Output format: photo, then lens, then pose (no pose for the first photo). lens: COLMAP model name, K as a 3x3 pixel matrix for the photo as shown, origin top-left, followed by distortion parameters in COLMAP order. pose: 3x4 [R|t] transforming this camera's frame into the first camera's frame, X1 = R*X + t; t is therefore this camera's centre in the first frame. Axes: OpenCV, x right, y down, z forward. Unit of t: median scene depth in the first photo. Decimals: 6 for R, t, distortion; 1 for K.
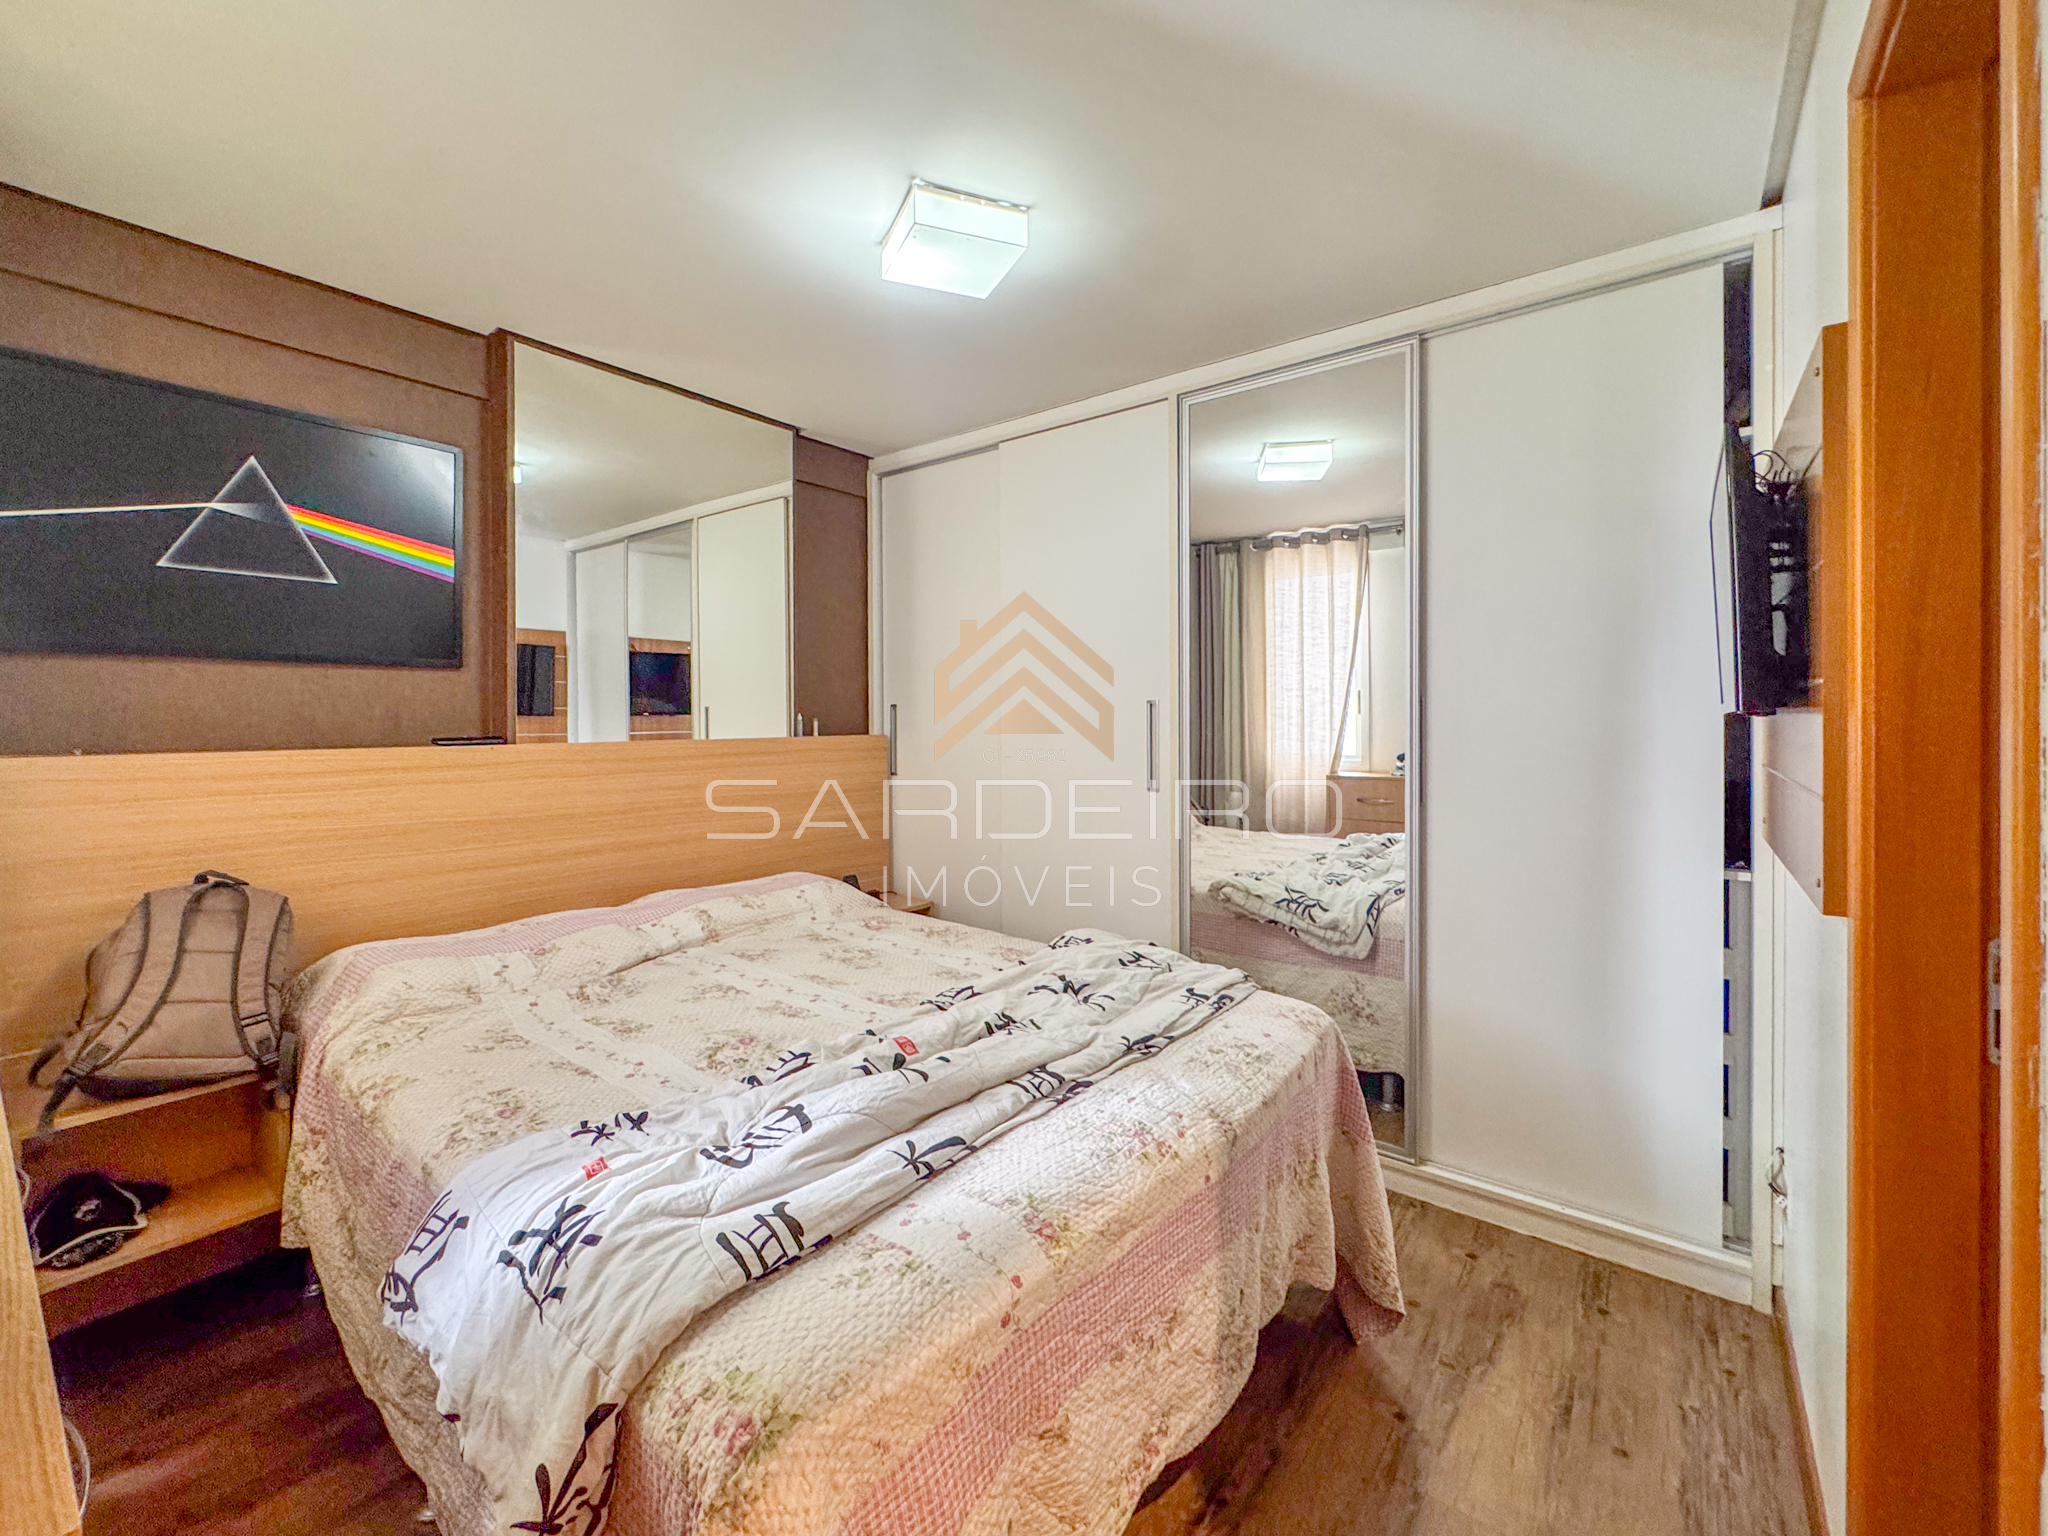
lens RADIAL K [[854.6, 0, 977.4], [0, 854.6, 722.9], [0, 0, 1]] dist [-0.001134, 0.000314]
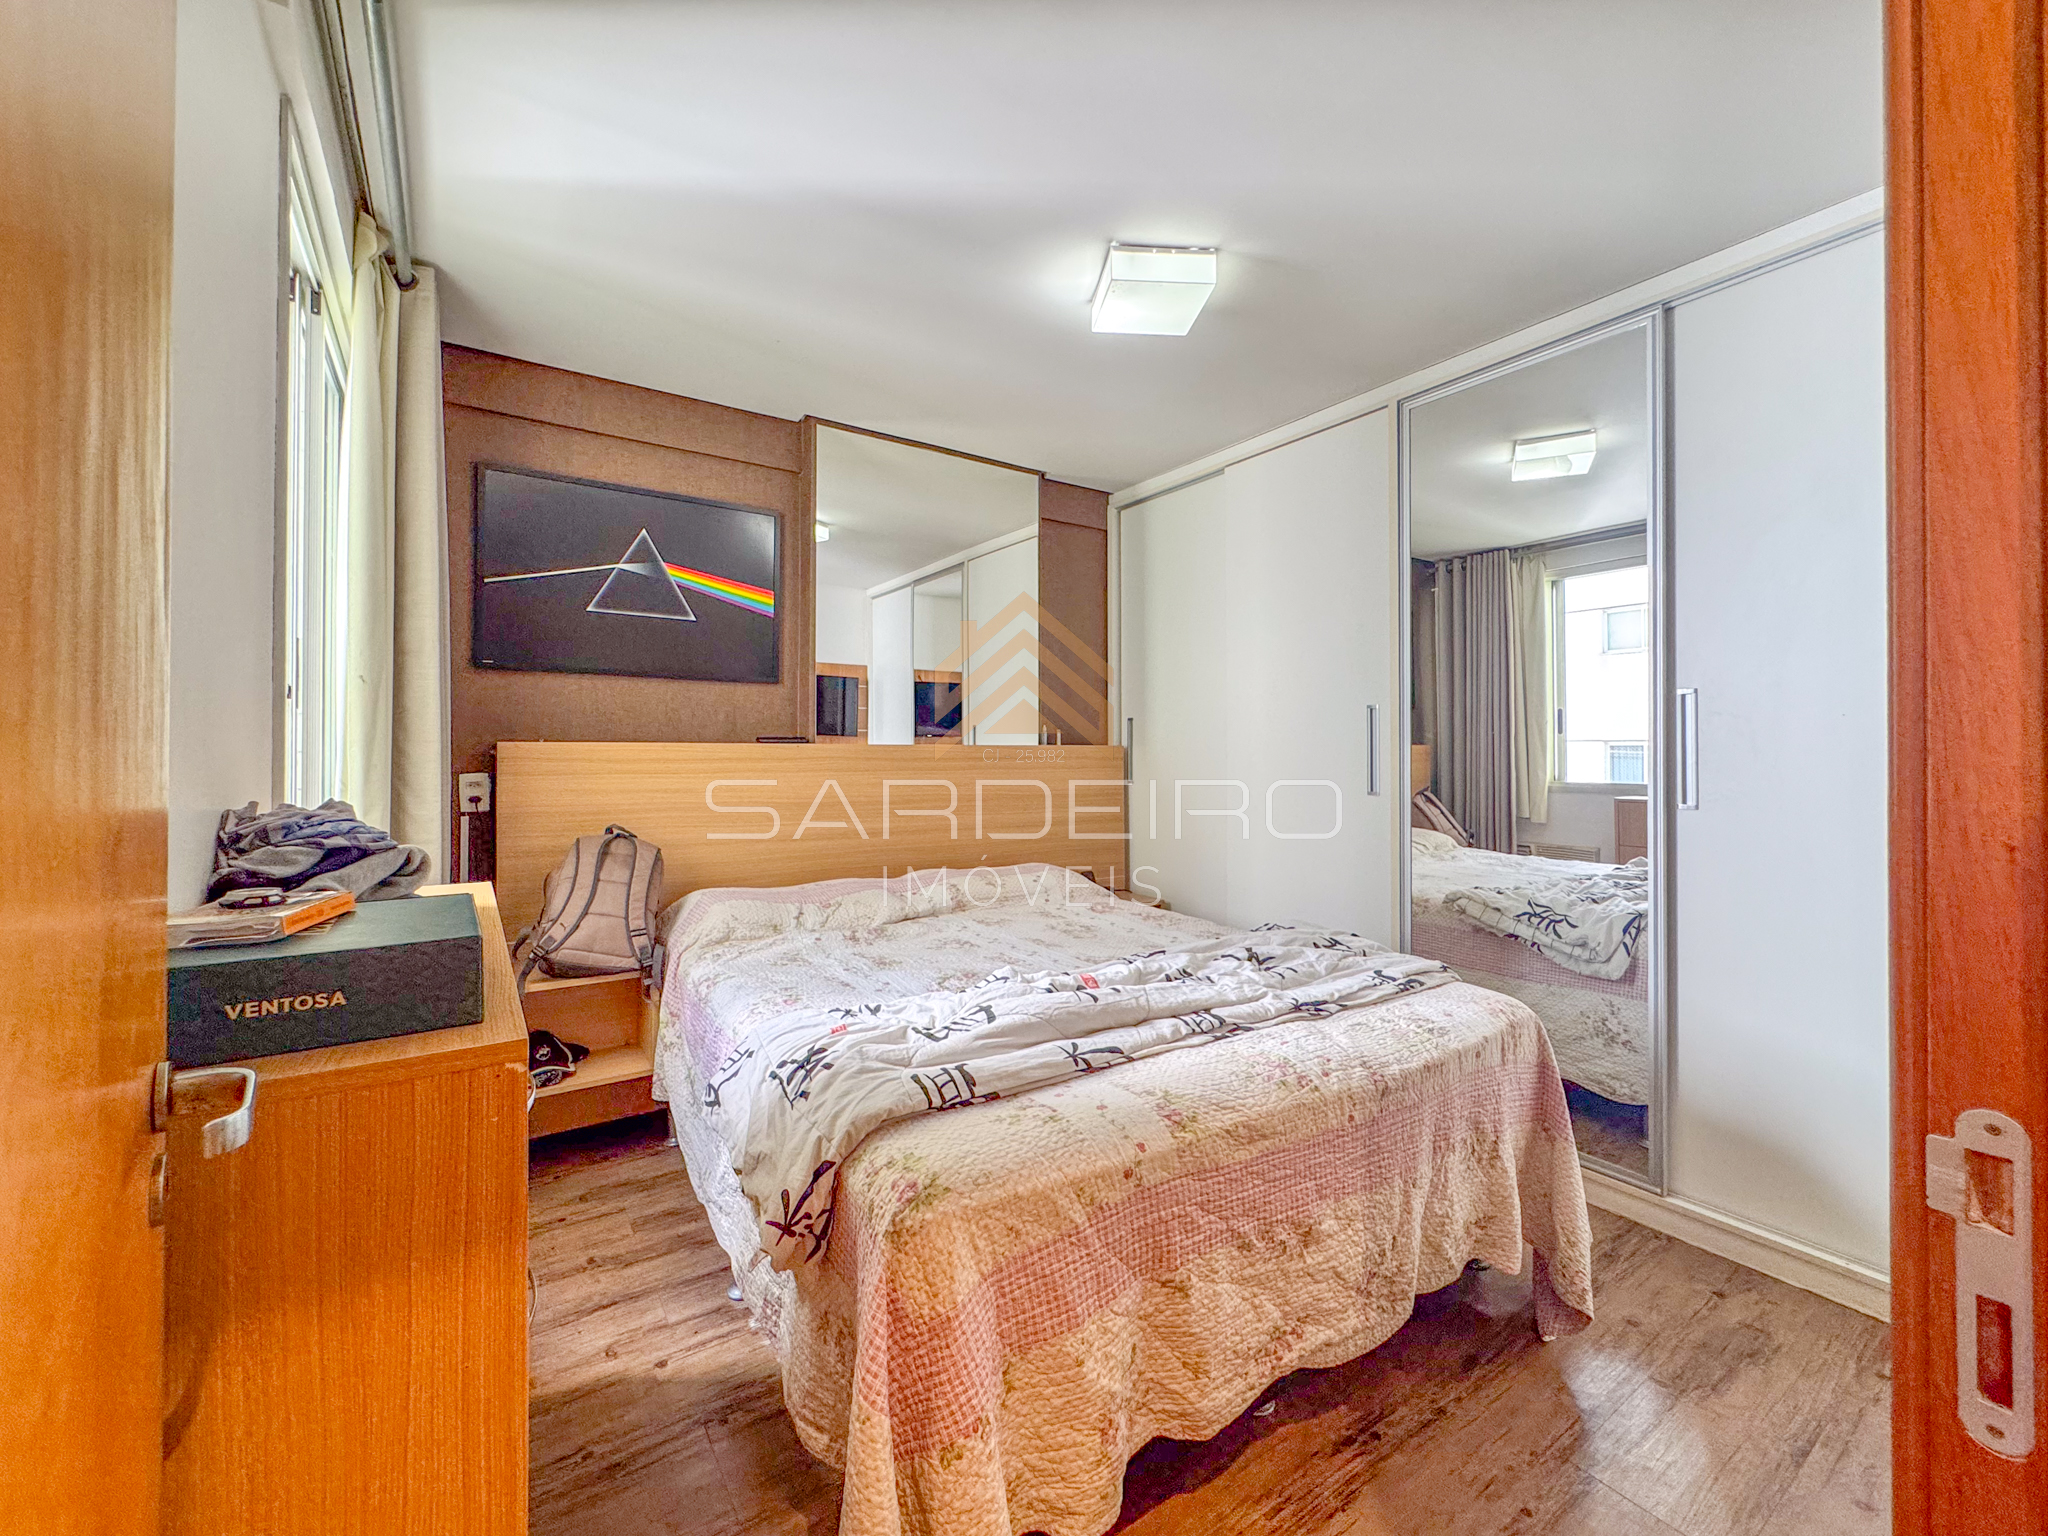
lens RADIAL K [[821.8, 0, 990.8], [0, 821.8, 753.6], [0, 0, 1]] dist [-0.000926, 0.000071]
pose [[0.950897, 0.008445, -0.309393, 0.122540], [-0.010434, 0.999934, -0.004777, 0.065407], [0.309333, 0.007770, 0.950922, -0.107258]]
